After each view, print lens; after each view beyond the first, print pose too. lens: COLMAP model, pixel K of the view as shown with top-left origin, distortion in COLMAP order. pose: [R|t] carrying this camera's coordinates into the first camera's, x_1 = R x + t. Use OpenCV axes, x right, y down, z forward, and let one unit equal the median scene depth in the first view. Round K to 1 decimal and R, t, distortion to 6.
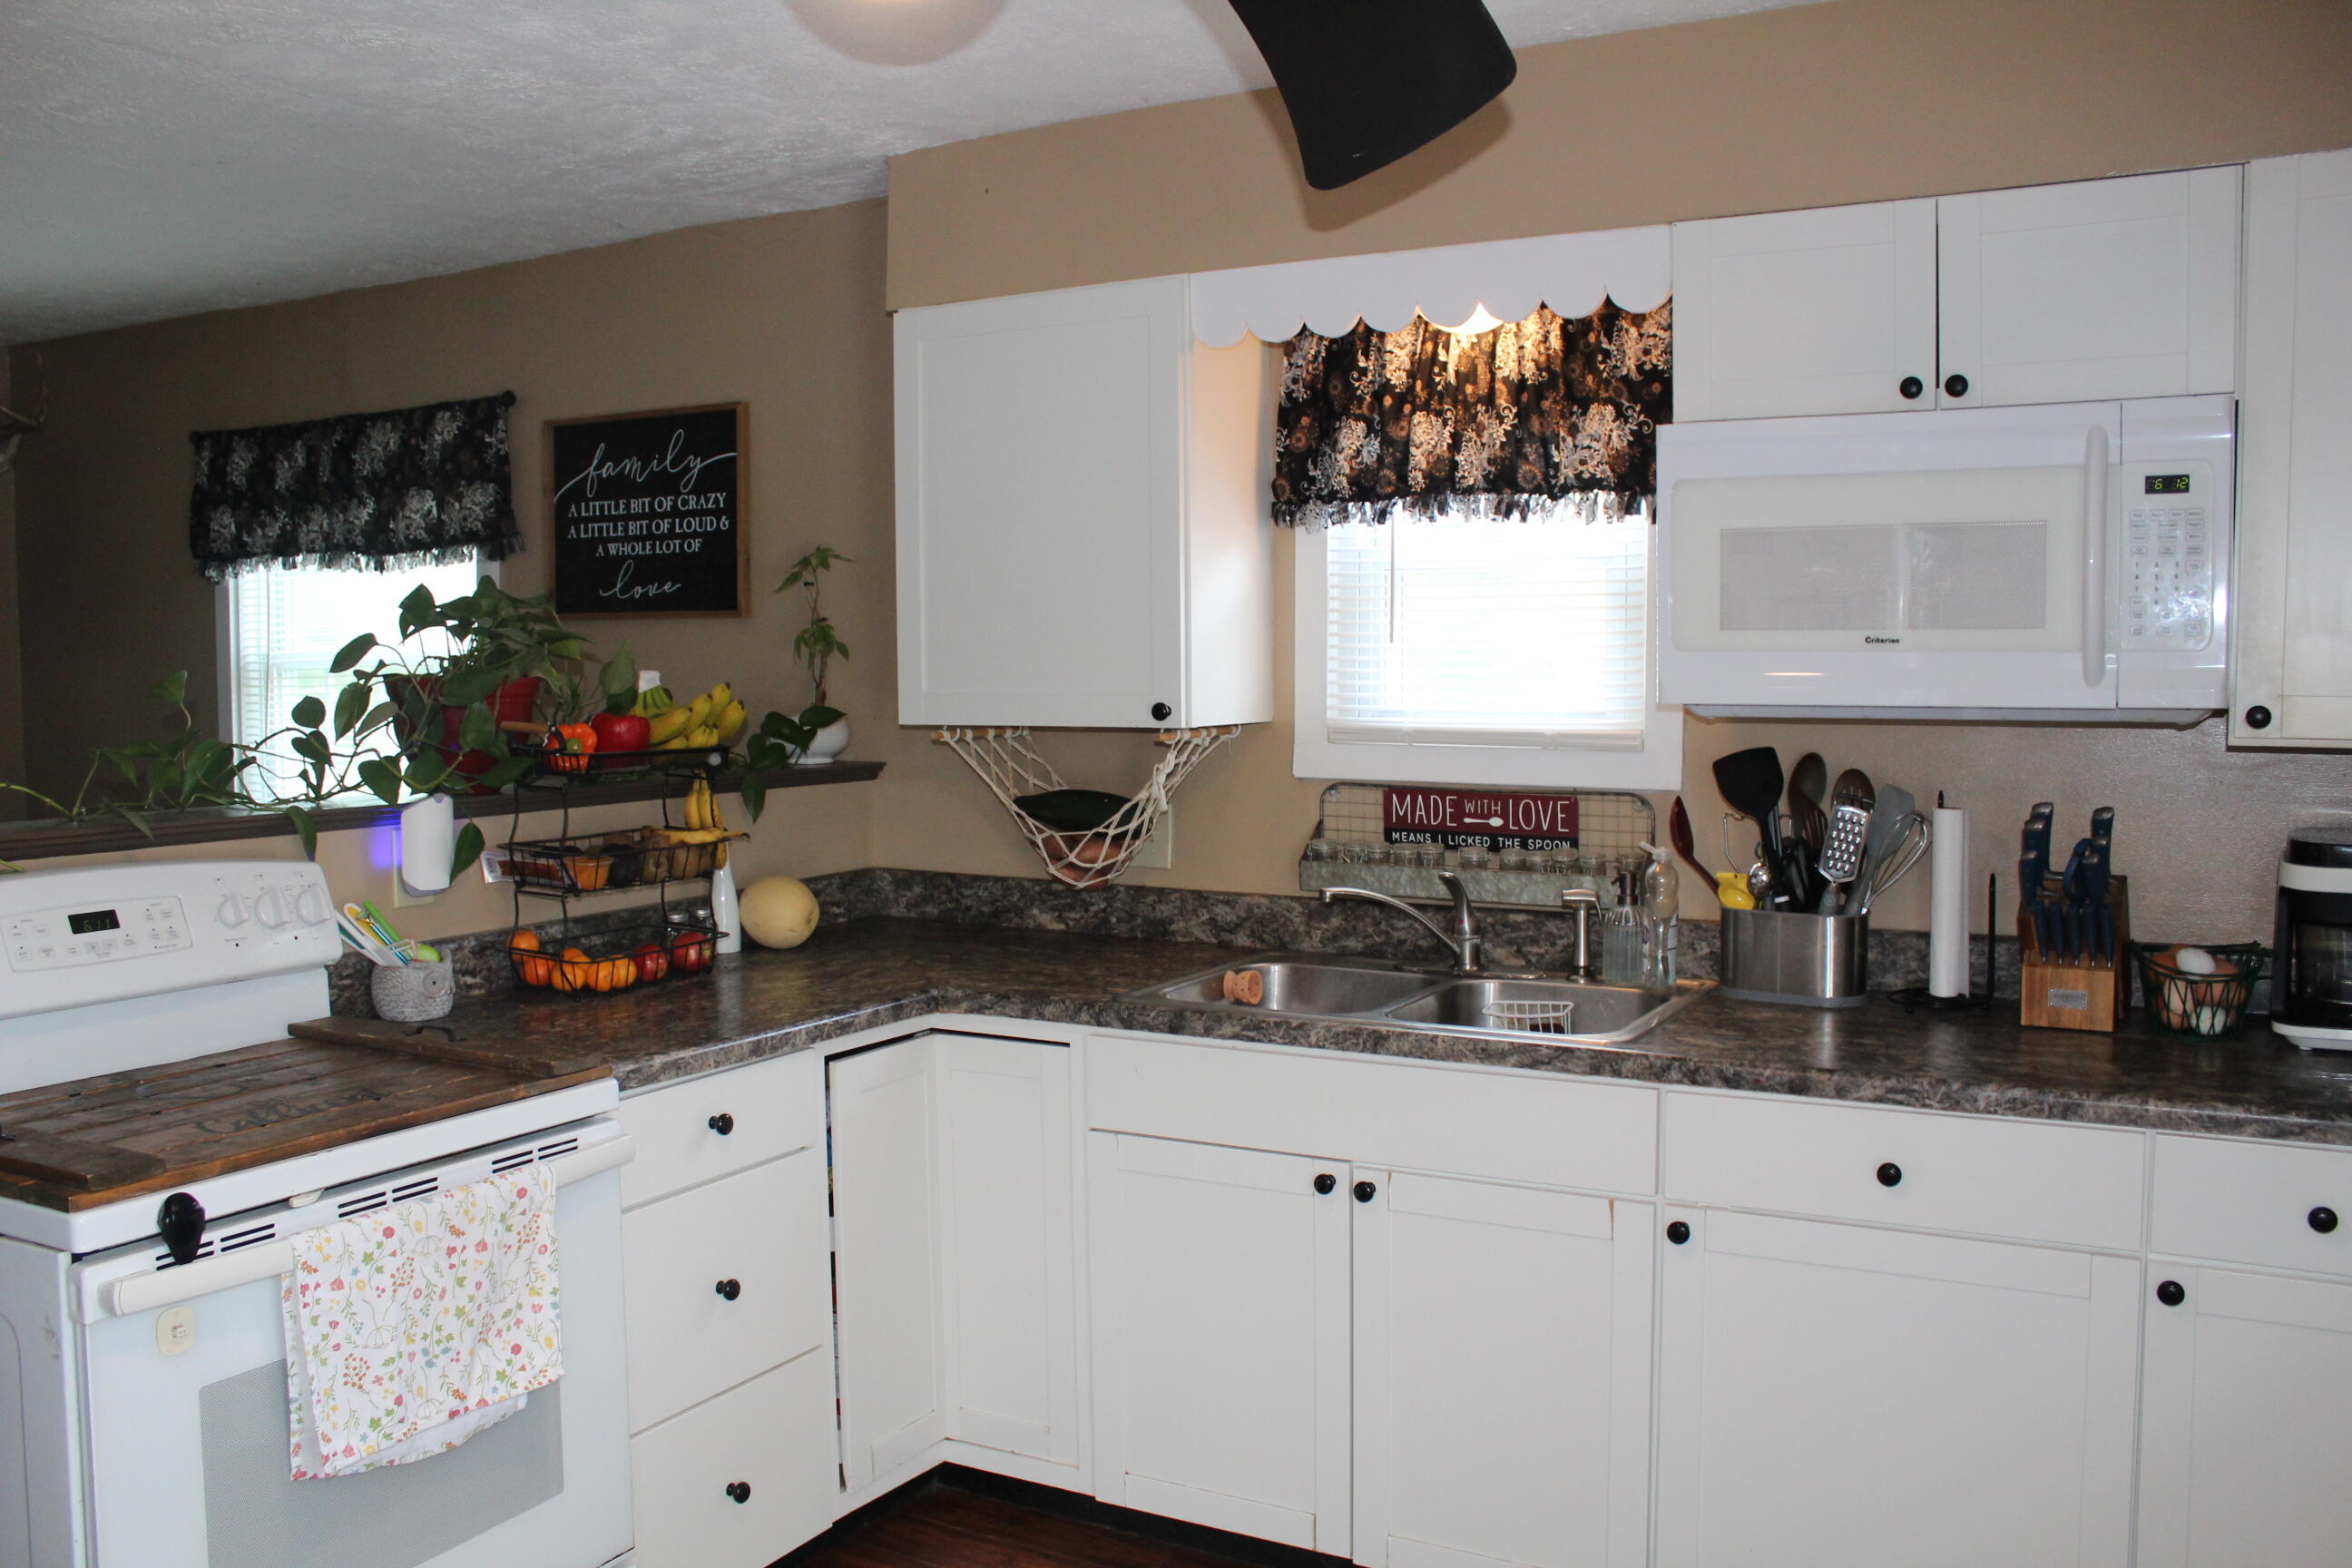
lens RADIAL K [[1980.1, 0, 1176.0], [0, 1980.1, 784.0], [0, 0, 1]] dist [-0.155822, 0.145961]
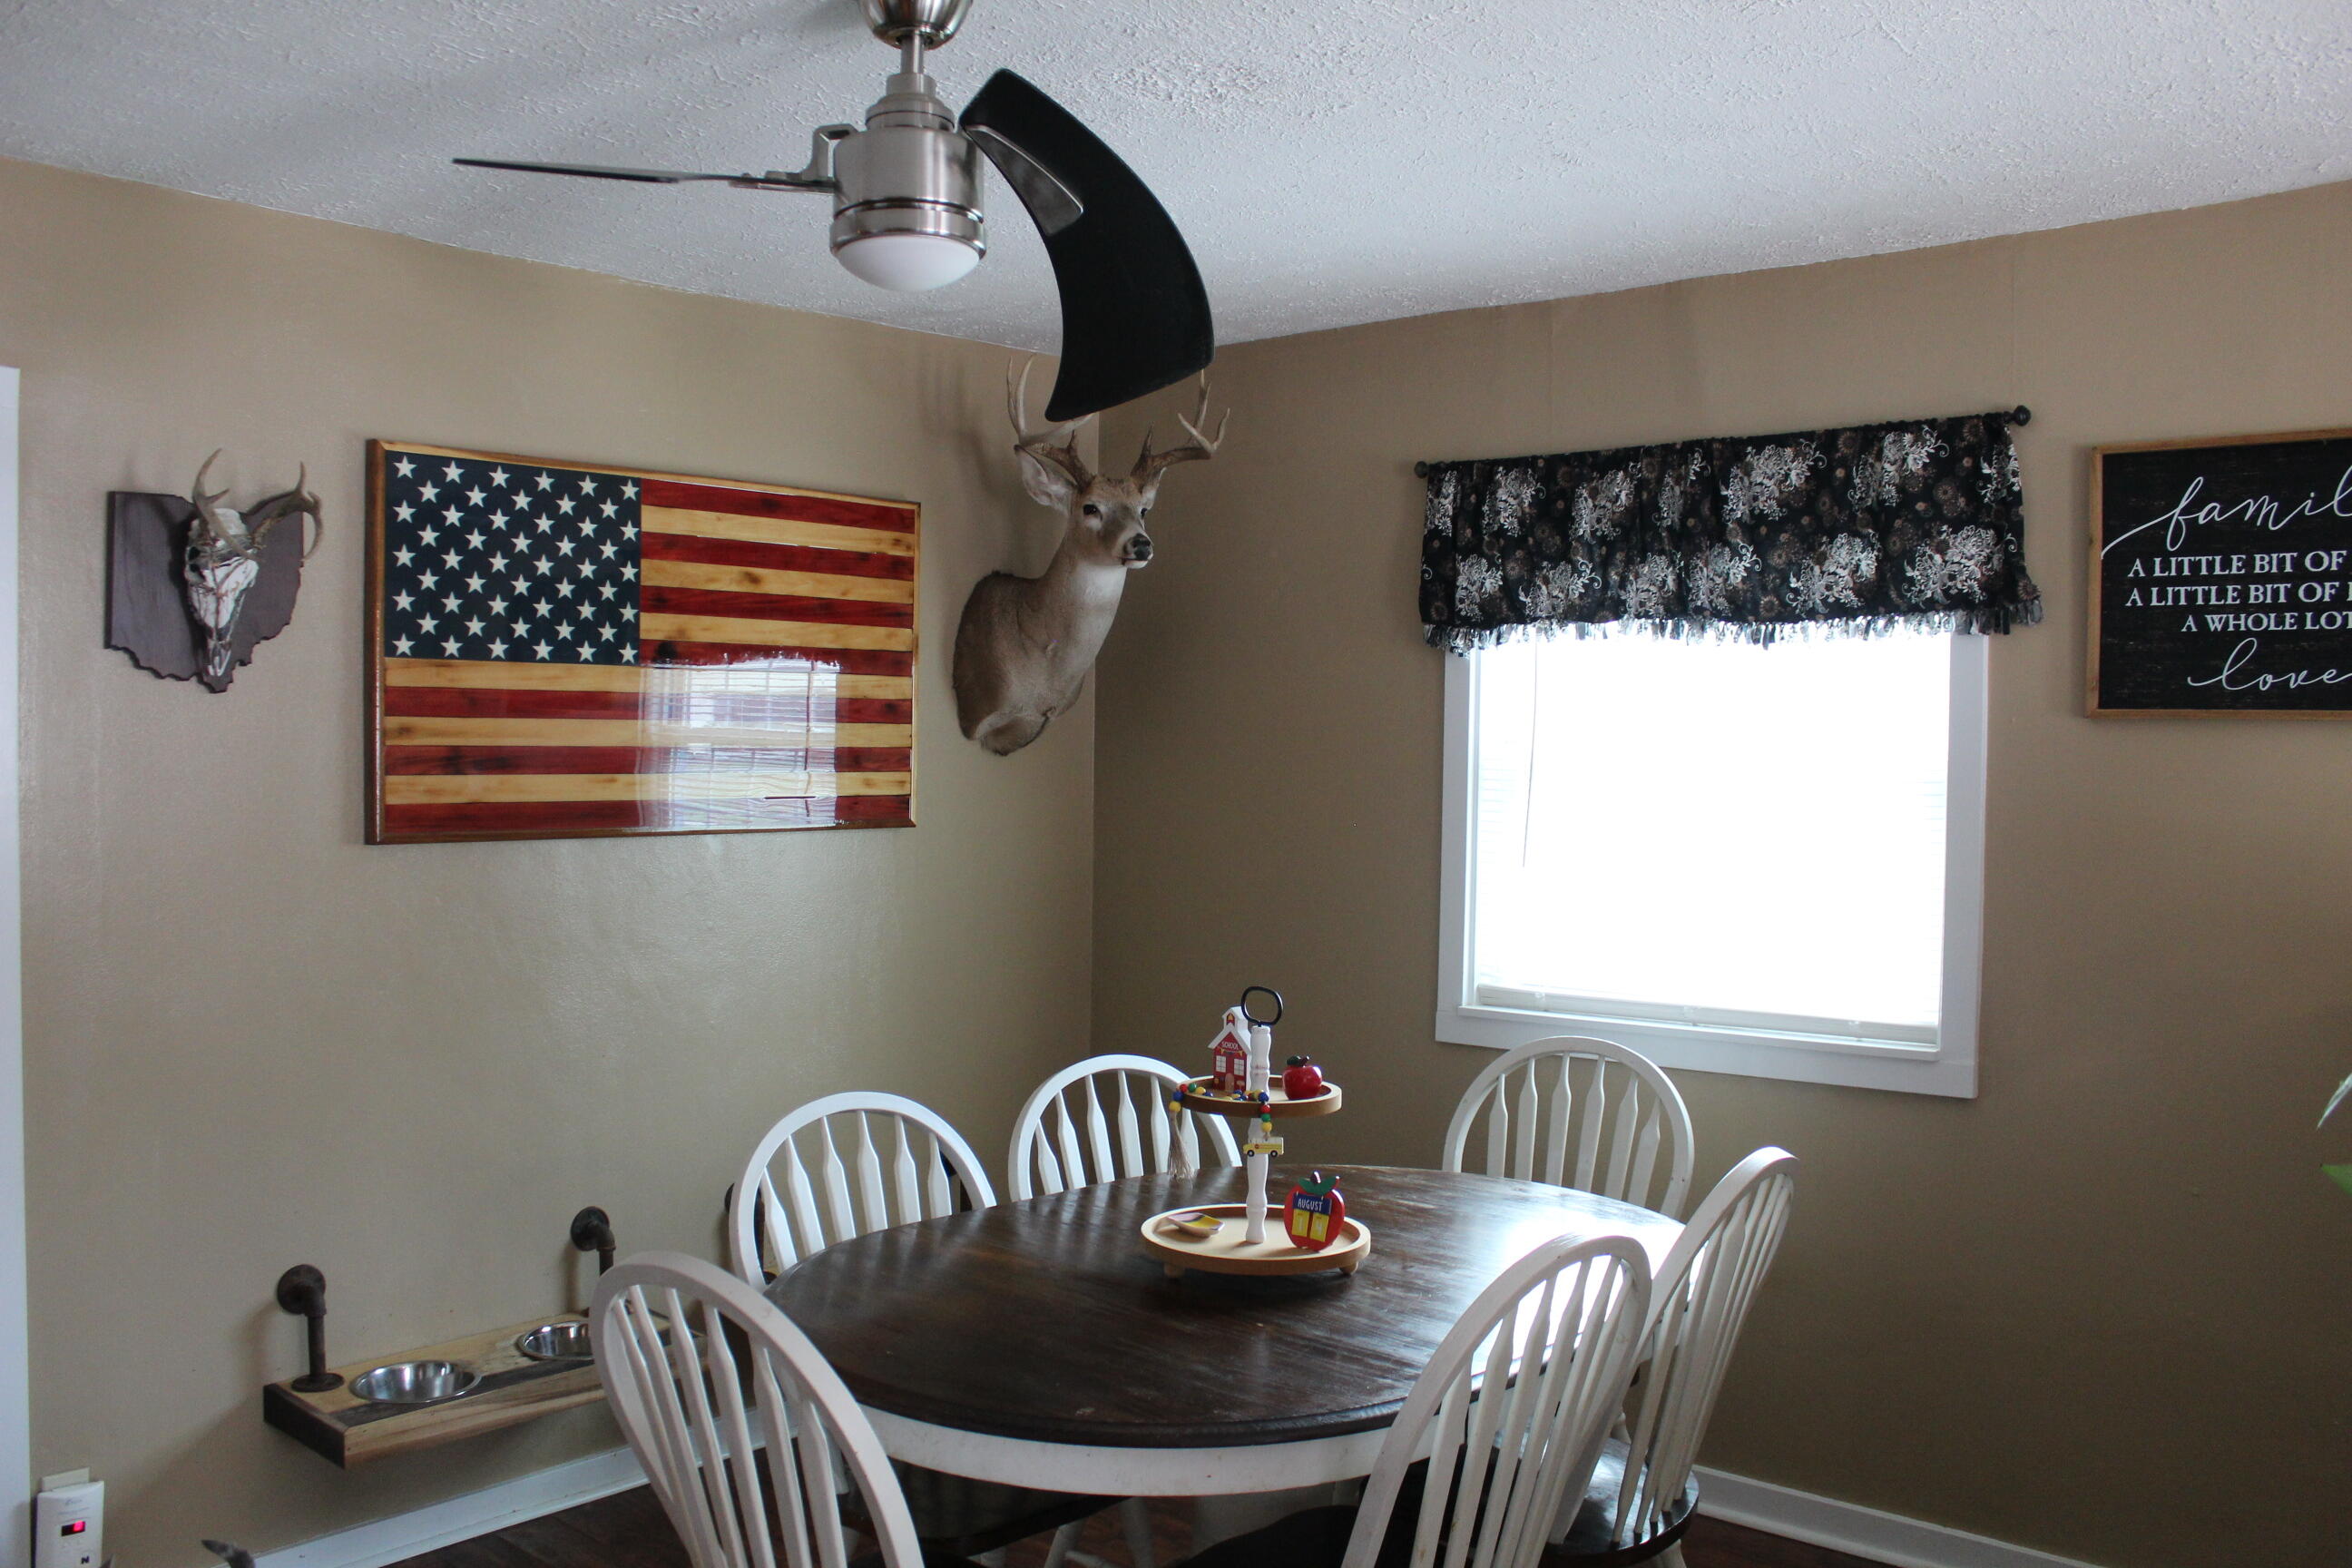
lens RADIAL K [[1956.4, 0, 1182.4], [0, 1956.4, 791.4], [0, 0, 1]] dist [-0.166119, 0.145212]
pose [[0.982185, 0.022700, -0.186540, -0.529851], [-0.030398, 0.998796, -0.038510, -0.018473], [0.185441, 0.043495, 0.981692, 0.240648]]
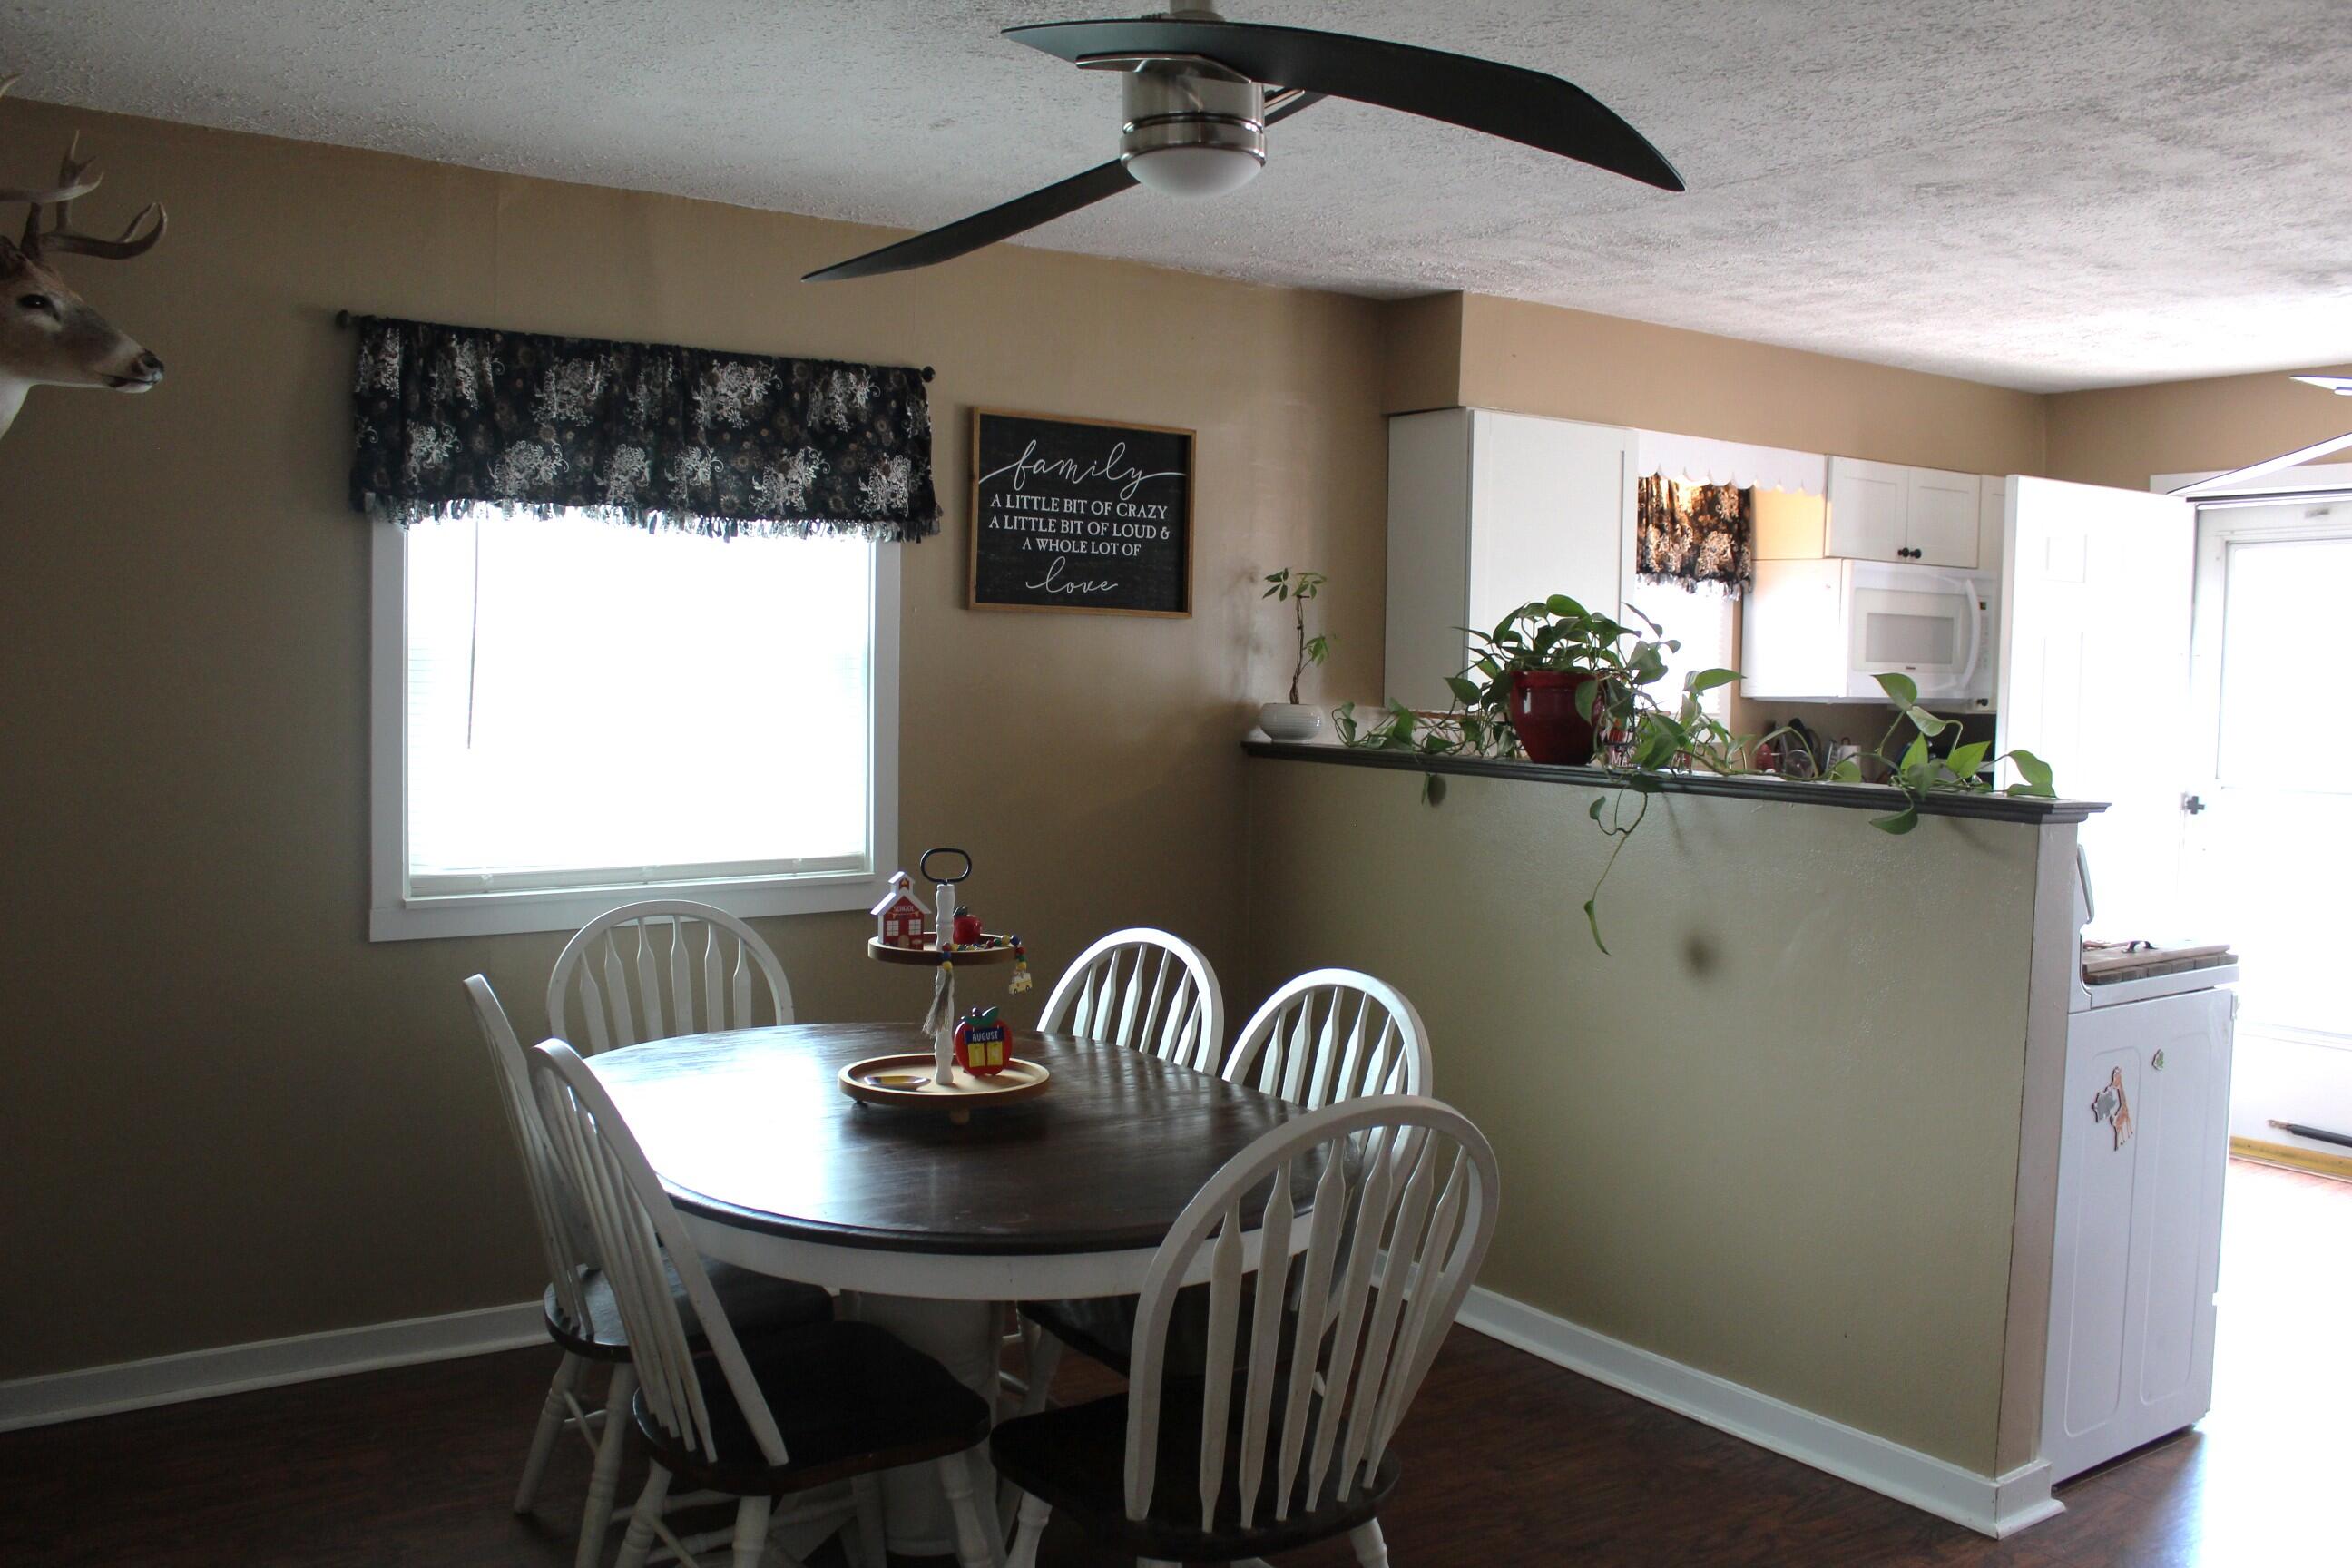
lens RADIAL K [[1956.4, 0, 1182.4], [0, 1956.4, 791.4], [0, 0, 1]] dist [-0.166119, 0.145212]
pose [[0.430444, -0.044025, 0.901543, -1.181617], [0.036186, 0.998849, 0.031499, -0.019288], [-0.901892, 0.019065, 0.431541, 0.486839]]
